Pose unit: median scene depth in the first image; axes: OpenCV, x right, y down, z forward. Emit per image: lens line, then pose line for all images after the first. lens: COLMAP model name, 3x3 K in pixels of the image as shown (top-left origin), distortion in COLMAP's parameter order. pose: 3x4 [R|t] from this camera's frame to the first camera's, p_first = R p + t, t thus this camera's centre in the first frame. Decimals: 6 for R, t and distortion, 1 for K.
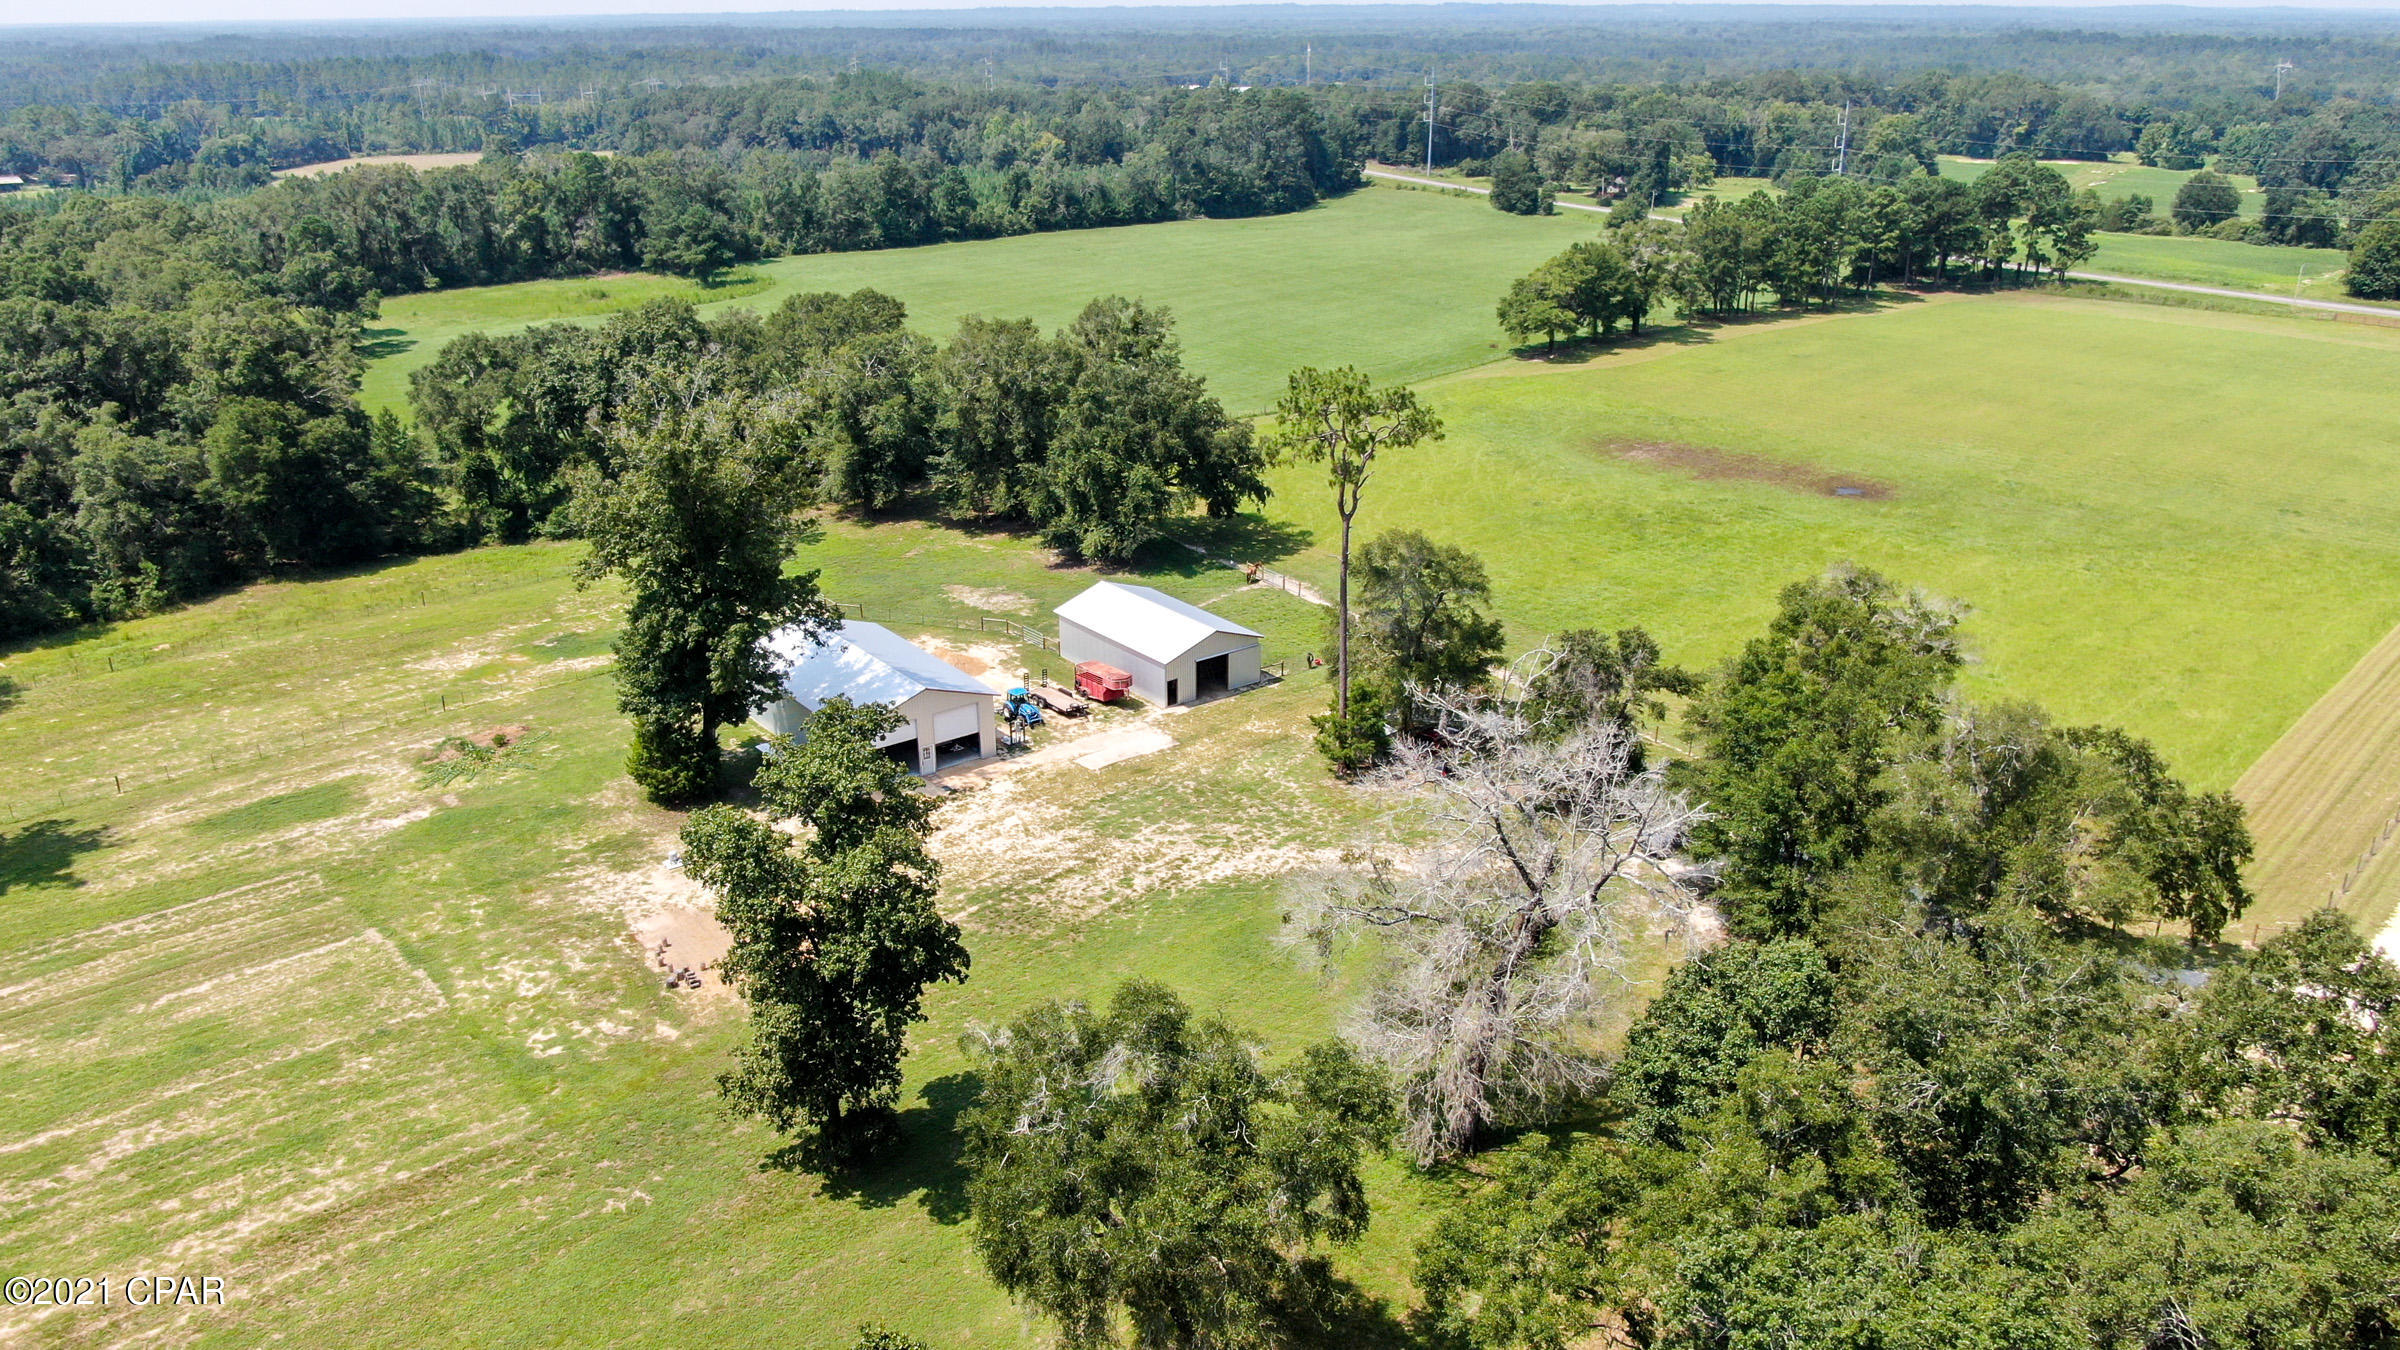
lens RADIAL K [[1729.7, 0, 1197.5], [0, 1729.7, 675.3], [0, 0, 1]] dist [-0.023008, 0.015497]
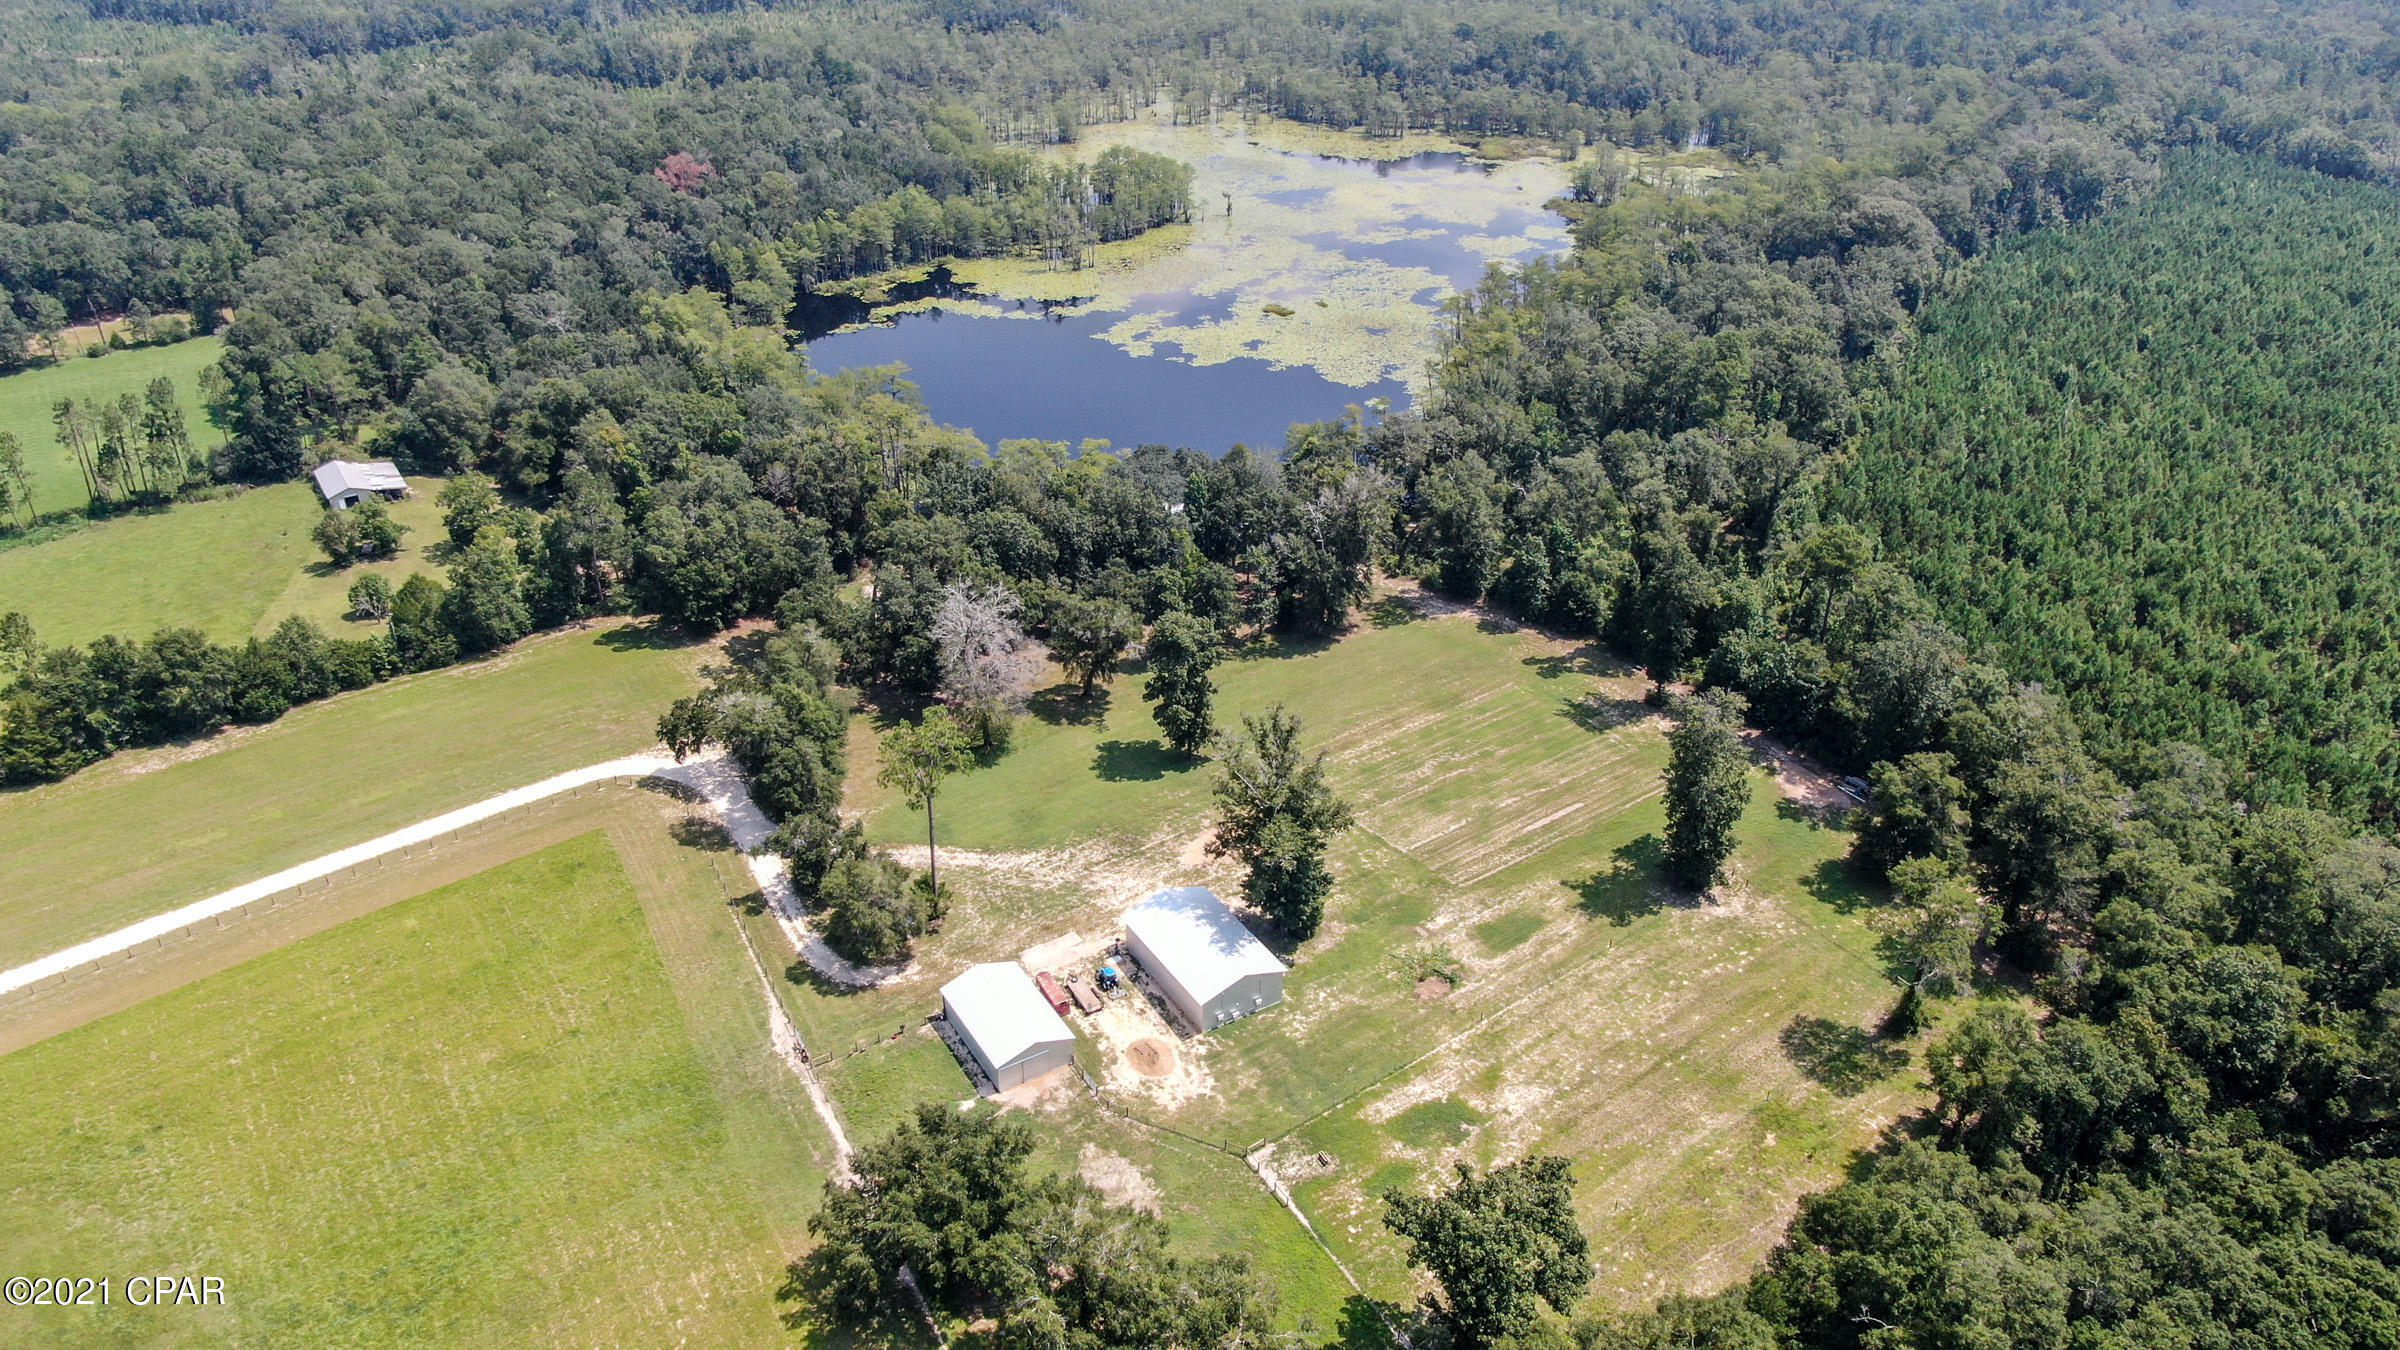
lens RADIAL K [[1729.7, 0, 1194.3], [0, 1729.7, 674.3], [0, 0, 1]] dist [-0.023008, 0.015497]
pose [[-0.994044, -0.055023, 0.094069, -0.297250], [0.038889, 0.627257, 0.777841, -1.309287], [-0.101805, 0.776866, -0.621381, 1.657041]]
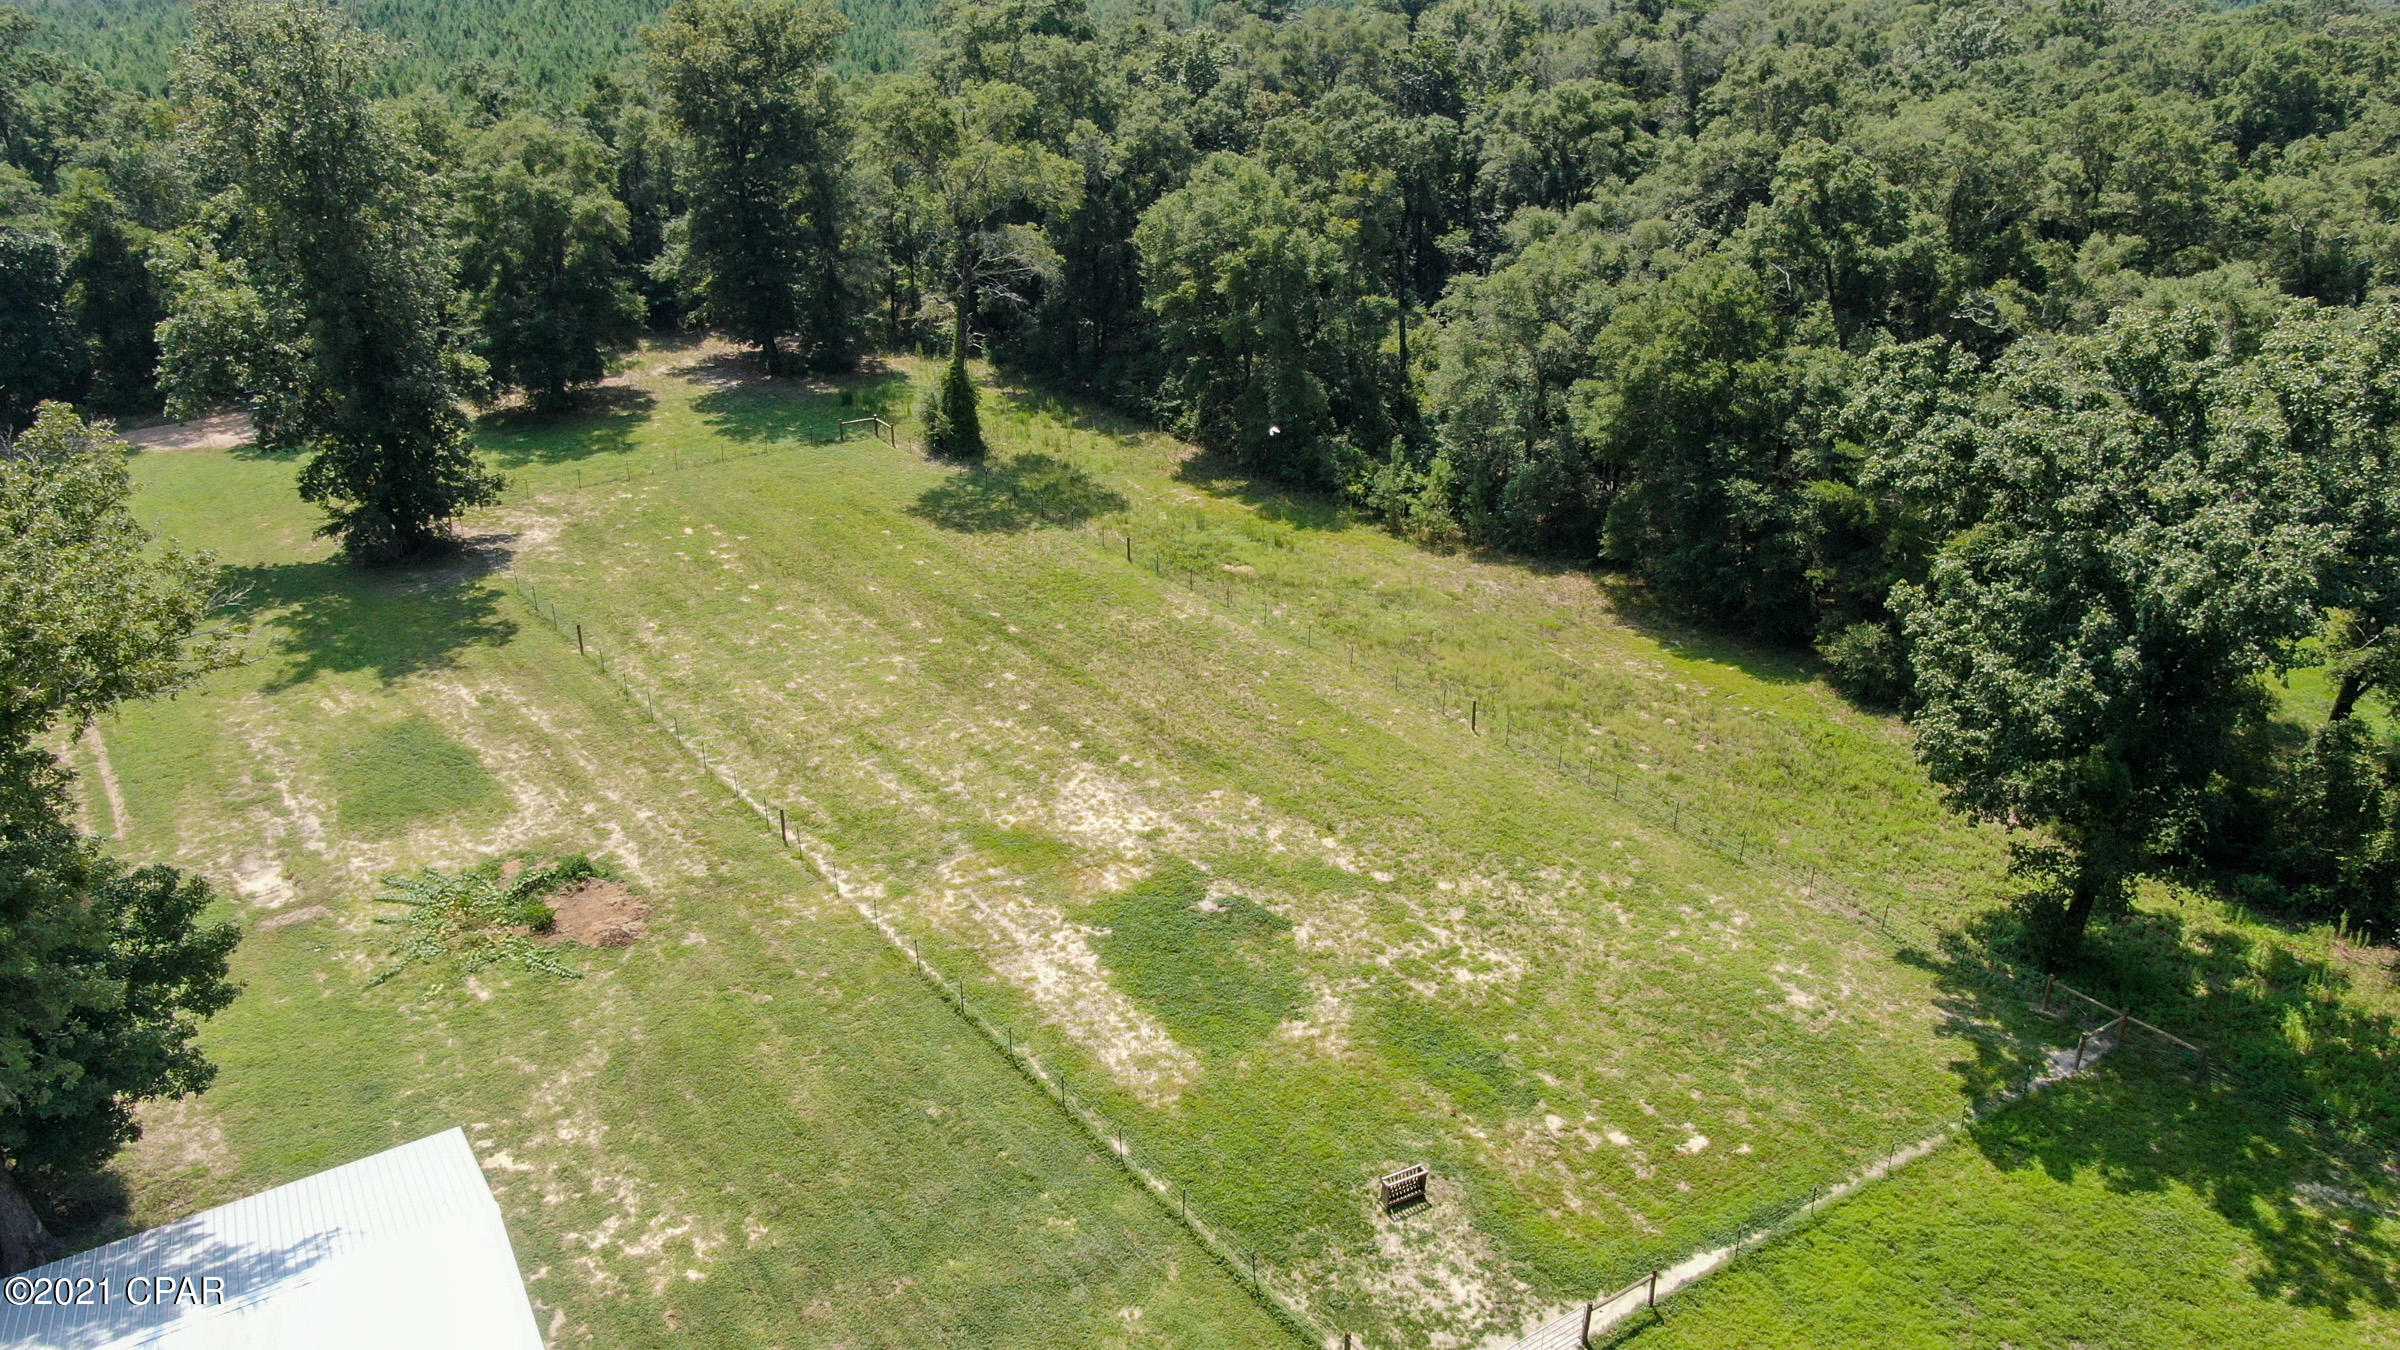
lens RADIAL K [[1729.7, 0, 1201.0], [0, 1729.7, 676.0], [0, 0, 1]] dist [-0.023008, 0.015497]
pose [[-0.092563, 0.423950, -0.900943, -0.013473], [-0.353486, 0.831898, 0.427777, -0.264464], [0.930849, 0.358067, 0.072857, 1.008946]]
